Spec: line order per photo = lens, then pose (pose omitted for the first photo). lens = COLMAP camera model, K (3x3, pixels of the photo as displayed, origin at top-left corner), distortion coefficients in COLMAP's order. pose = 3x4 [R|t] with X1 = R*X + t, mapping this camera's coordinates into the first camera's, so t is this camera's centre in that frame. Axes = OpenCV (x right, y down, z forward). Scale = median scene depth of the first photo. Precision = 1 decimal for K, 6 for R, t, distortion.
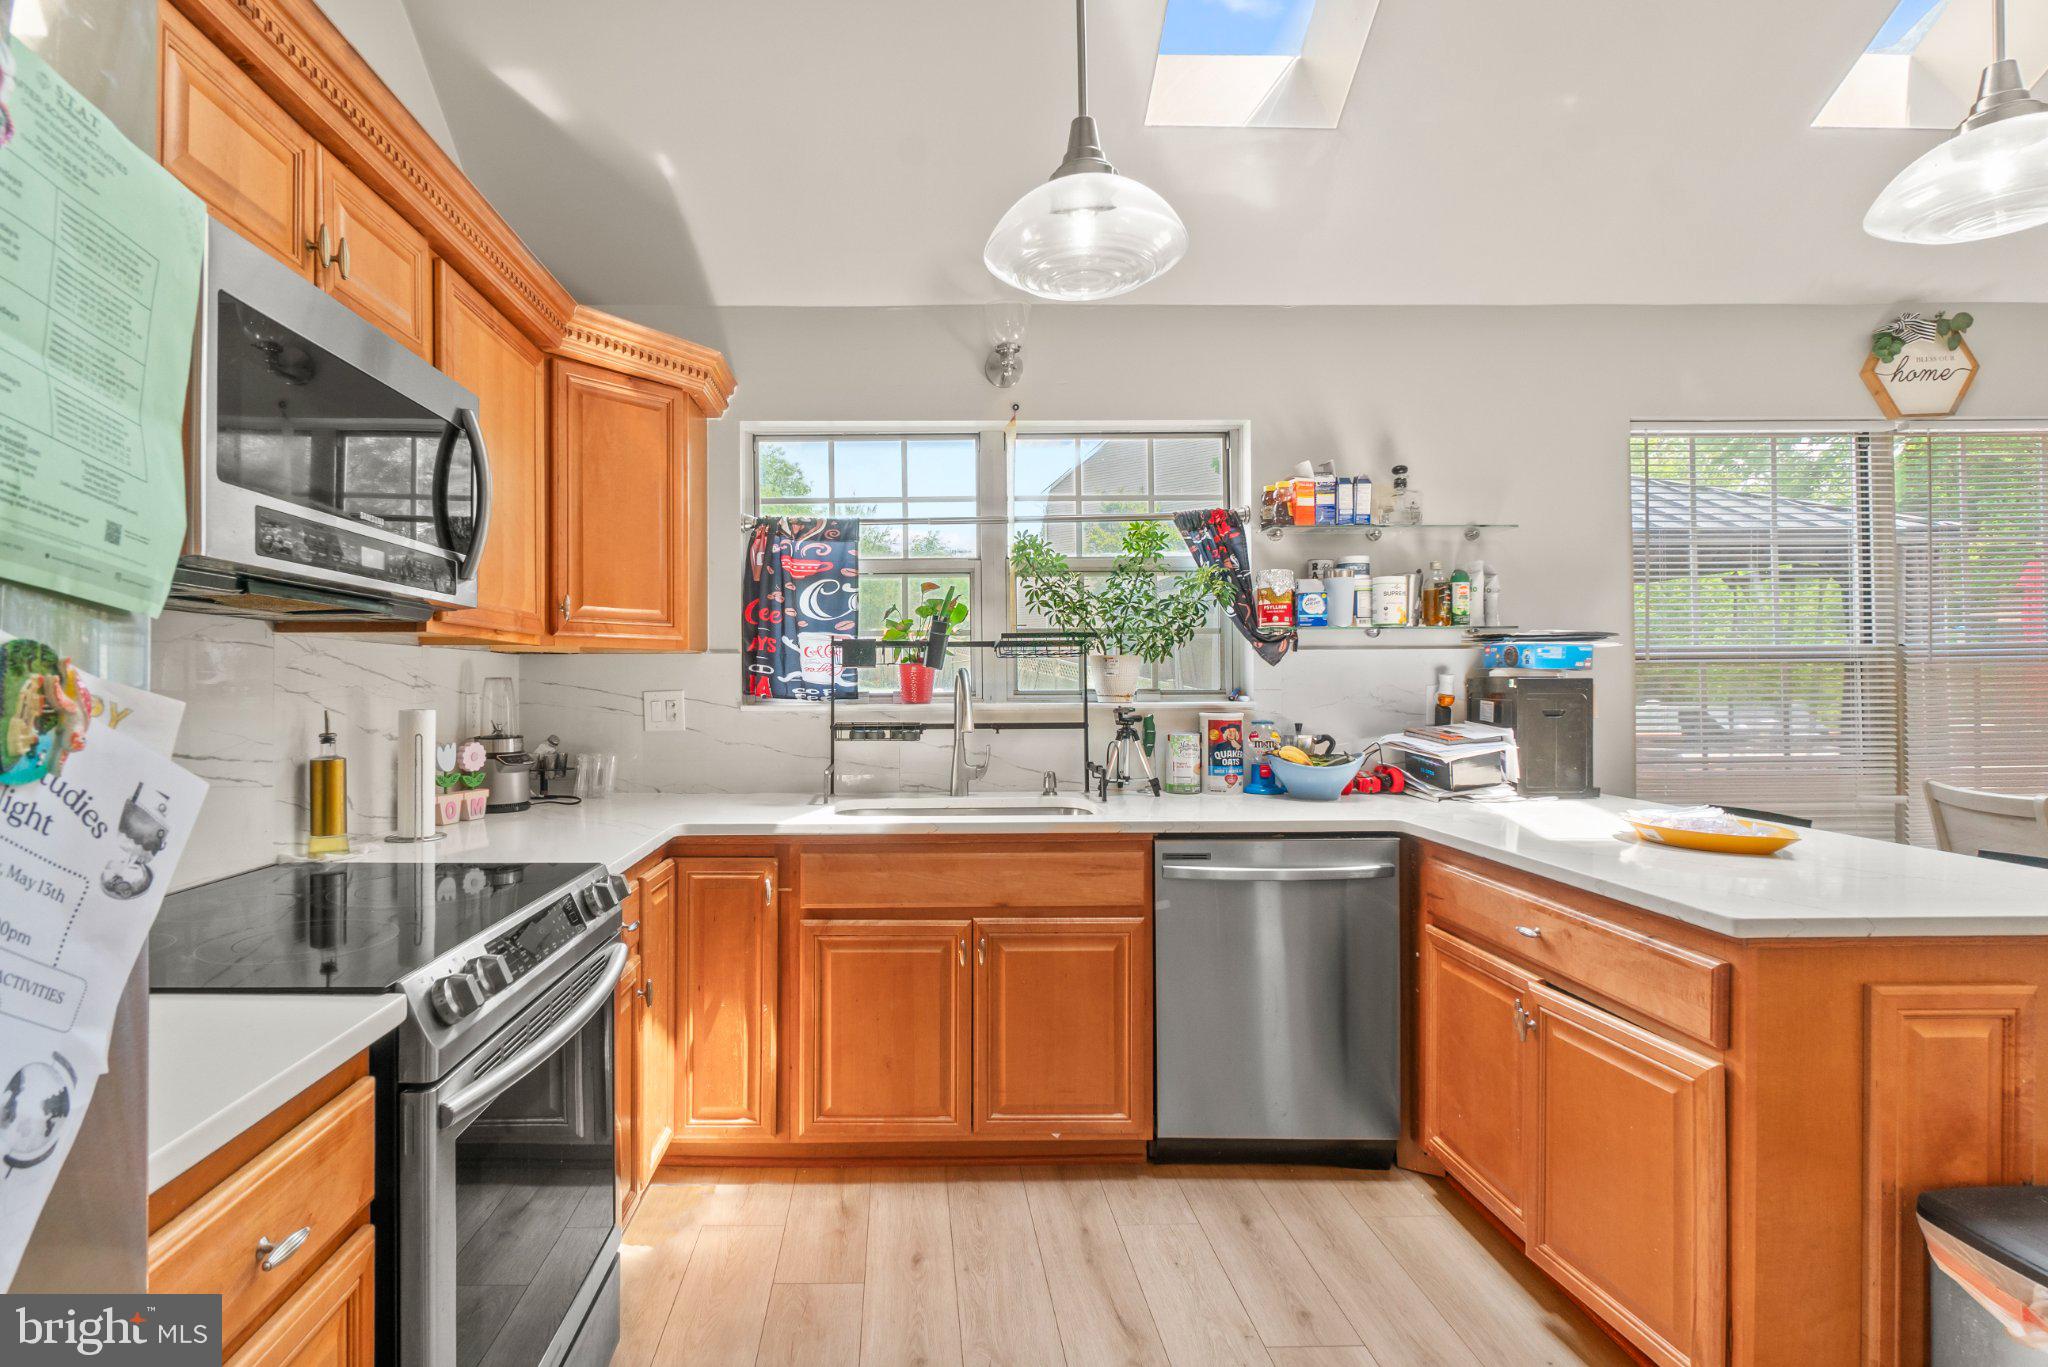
lens RADIAL K [[961.9, 0, 890.0], [0, 961.9, 688.6], [0, 0, 1]] dist [-0.008094, 0.001537]
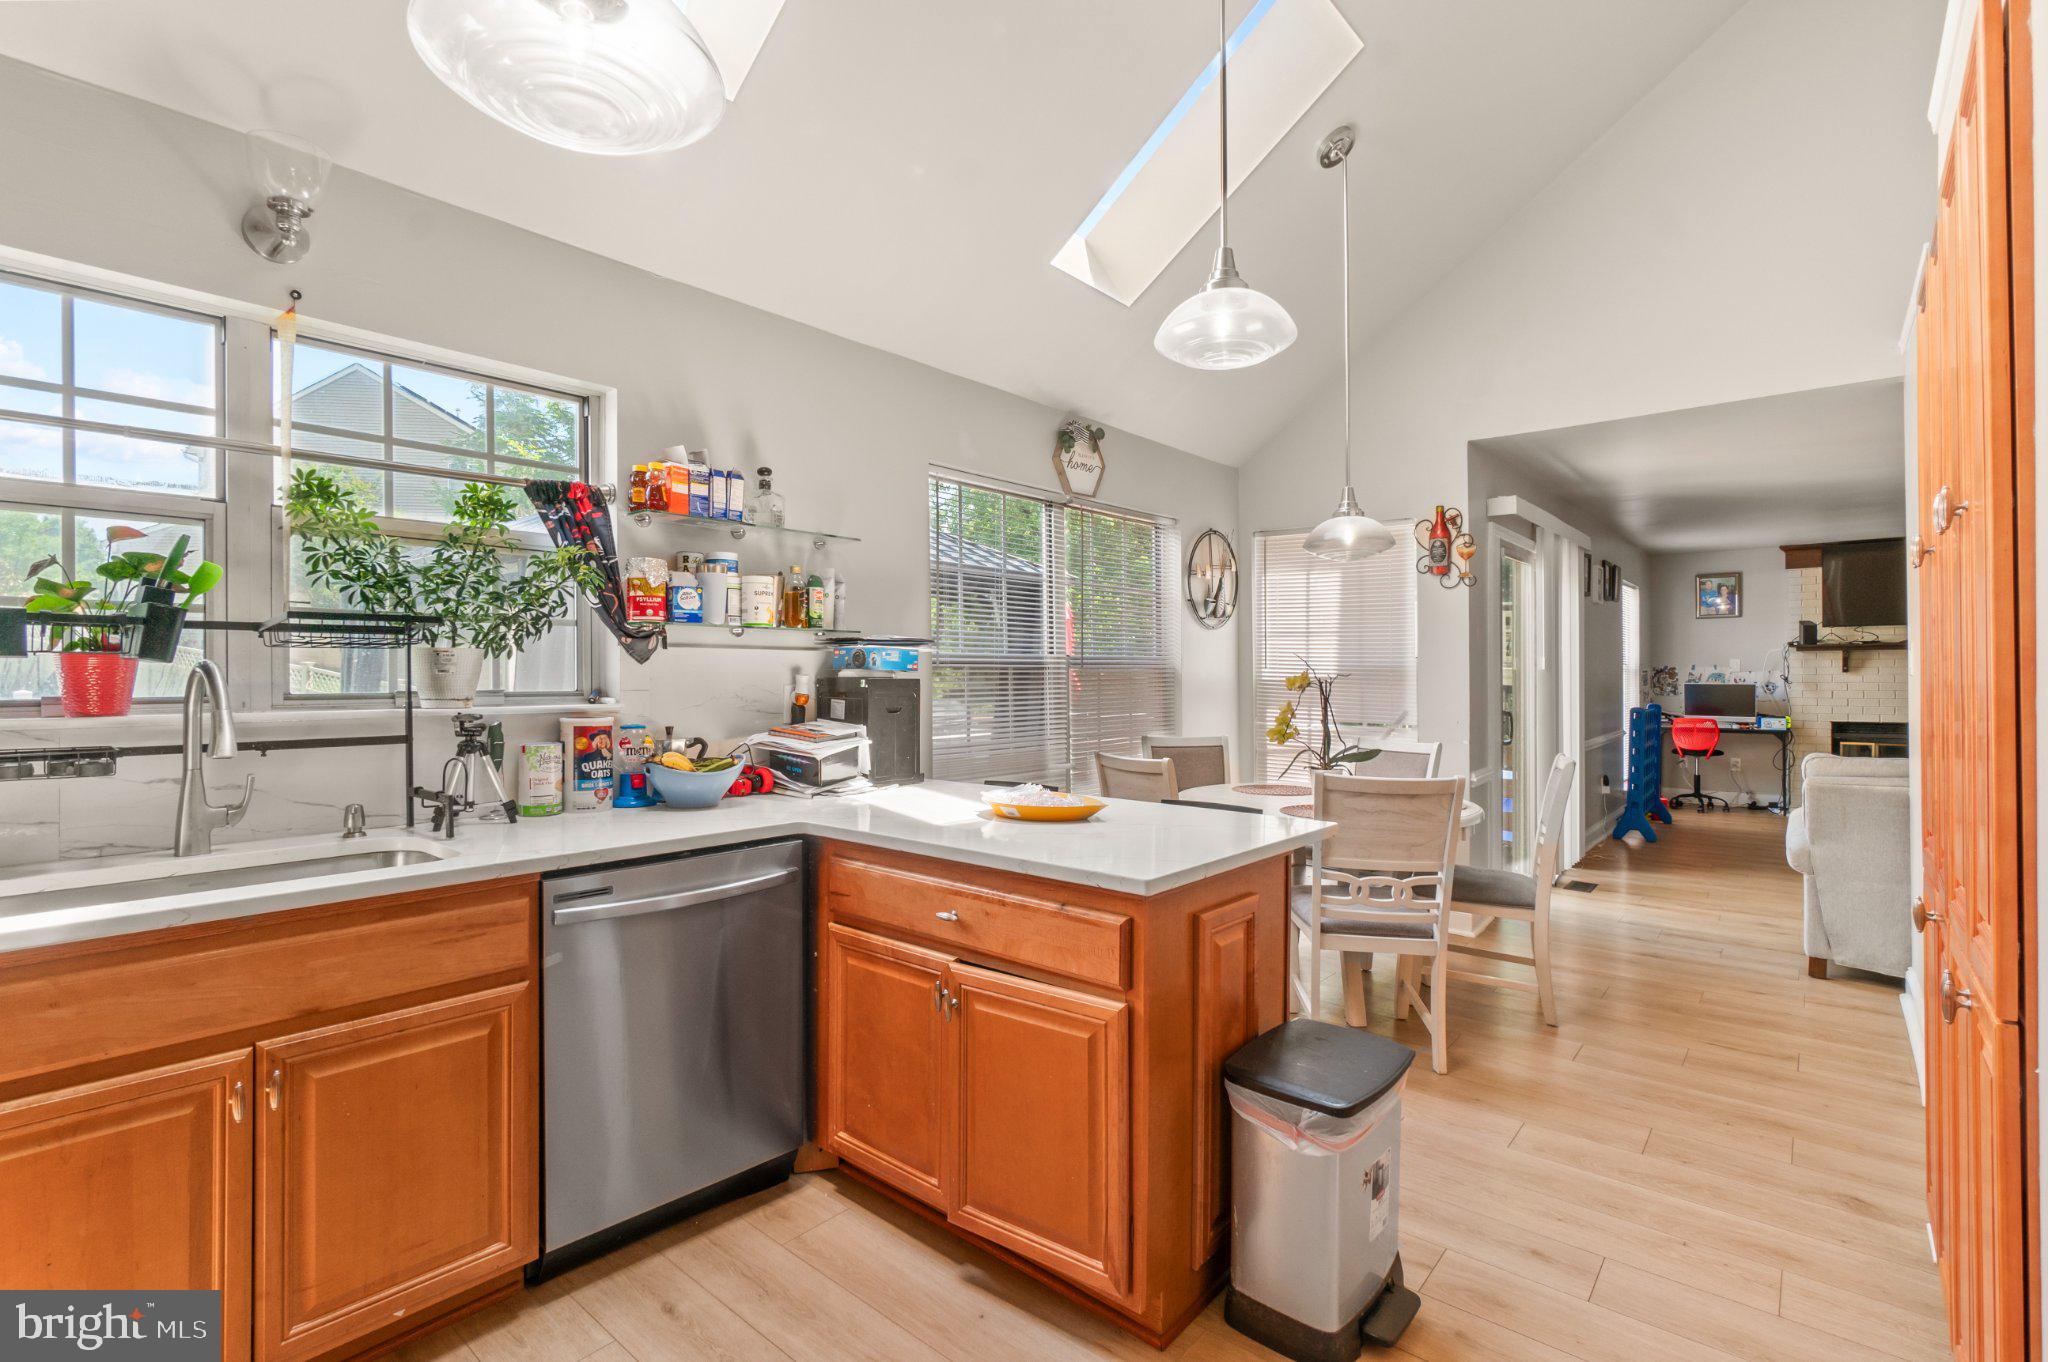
lens RADIAL K [[961.9, 0, 1040.3], [0, 961.9, 674.7], [0, 0, 1]] dist [-0.008094, 0.001537]
pose [[0.650362, 0.006131, 0.759600, -0.056611], [0.004510, 0.999919, -0.011932, -0.001470], [-0.759611, 0.011186, 0.650281, 0.152520]]
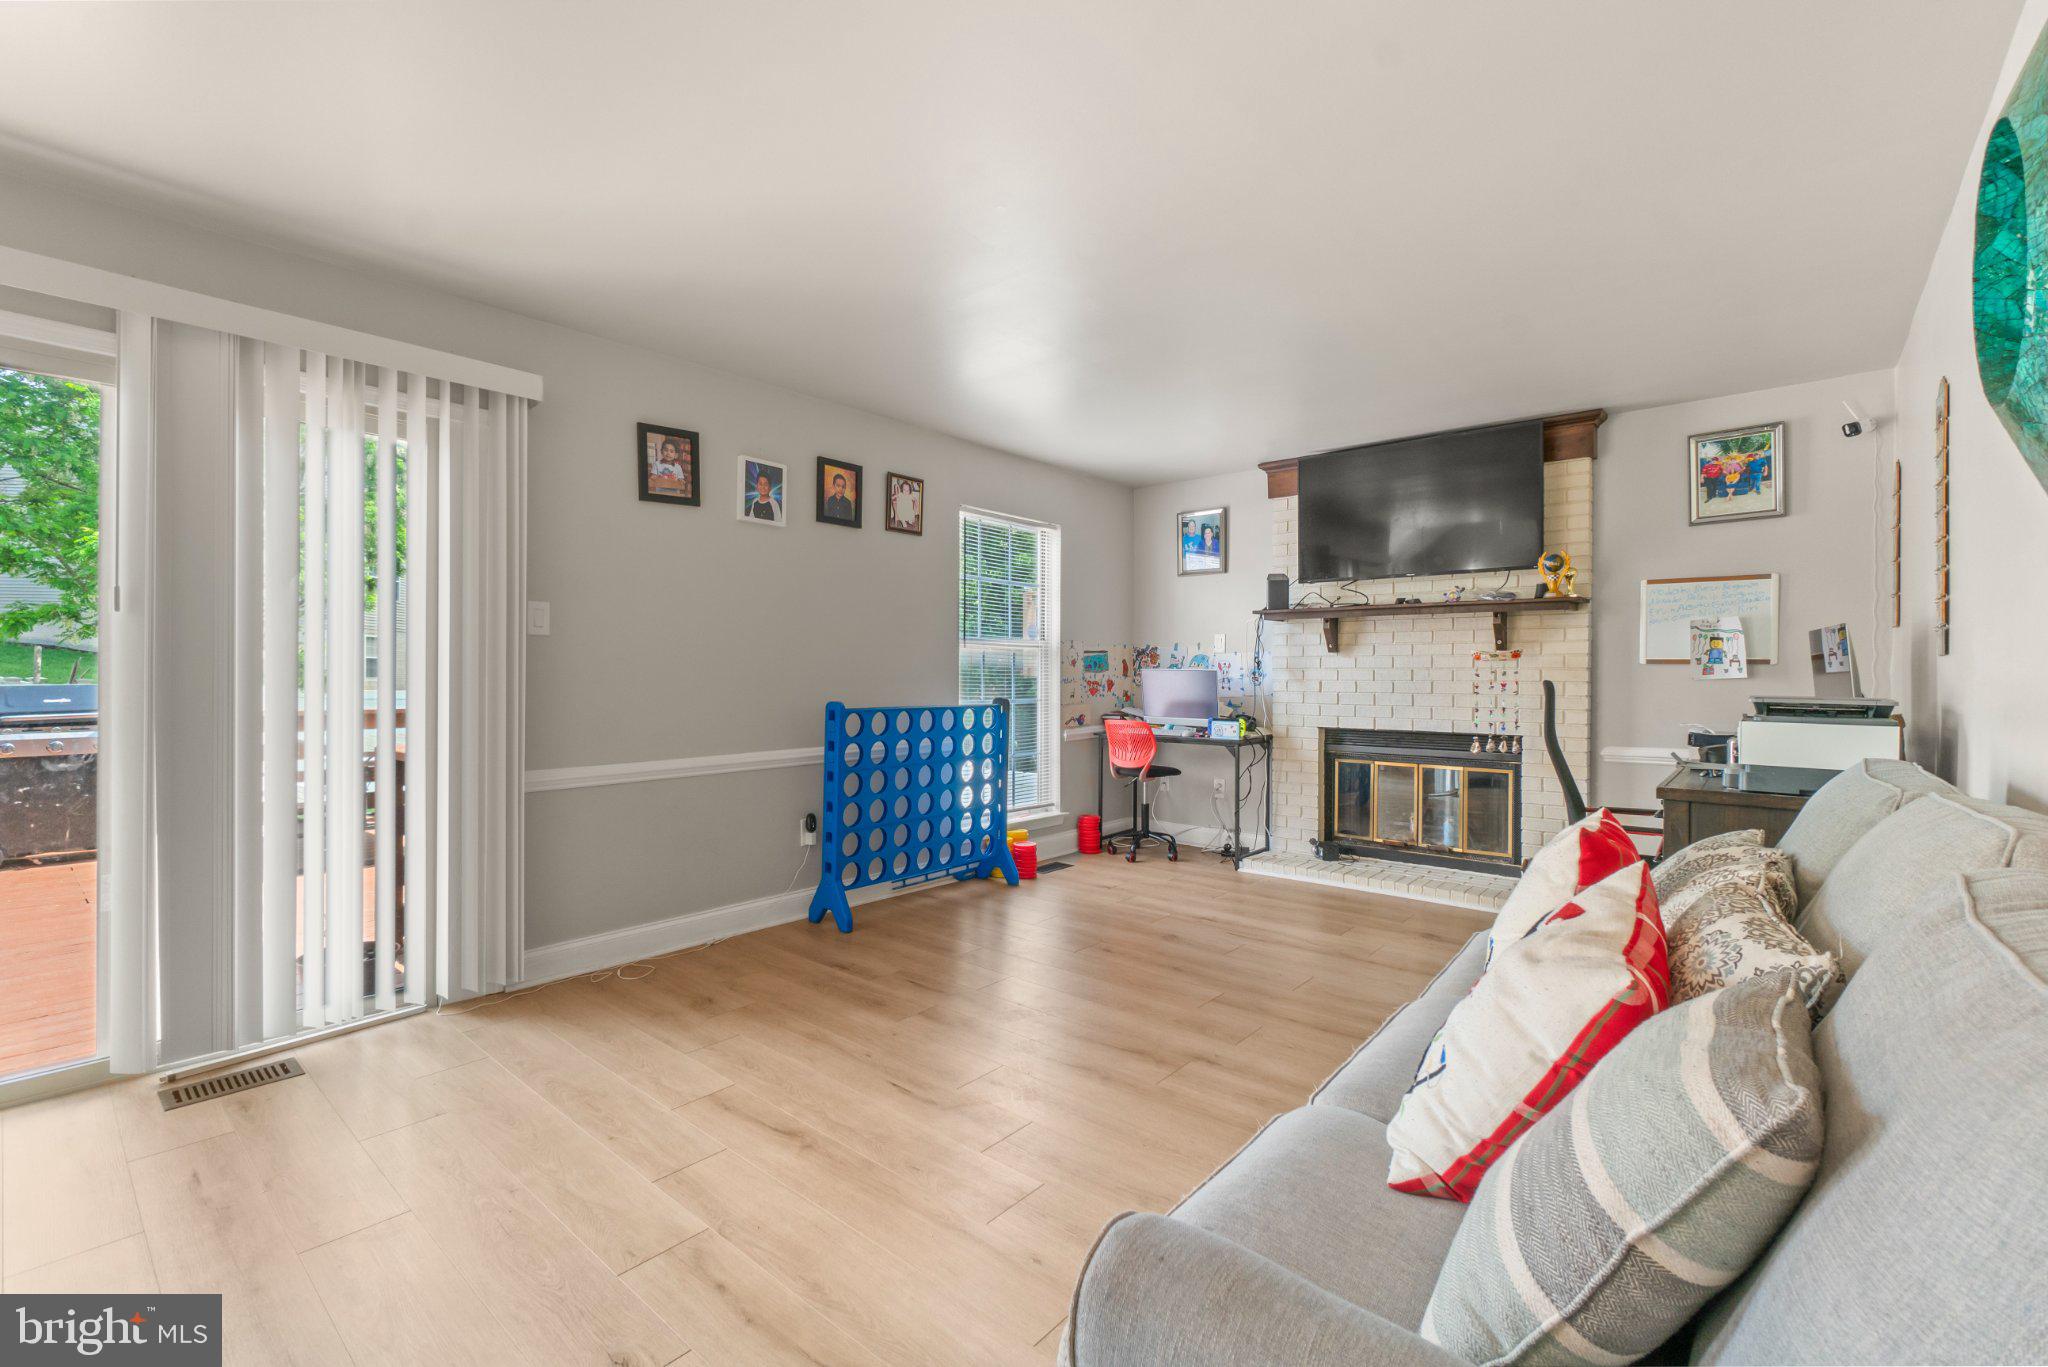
lens RADIAL K [[880.6, 0, 1005.6], [0, 880.6, 678.4], [0, 0, 1]] dist [-0.006619, 0.000412]
pose [[0.669226, 0.005775, 0.743037, 2.191634], [-0.003878, 0.999983, -0.004278, 0.031951], [-0.743049, -0.000019, 0.669237, -0.568996]]
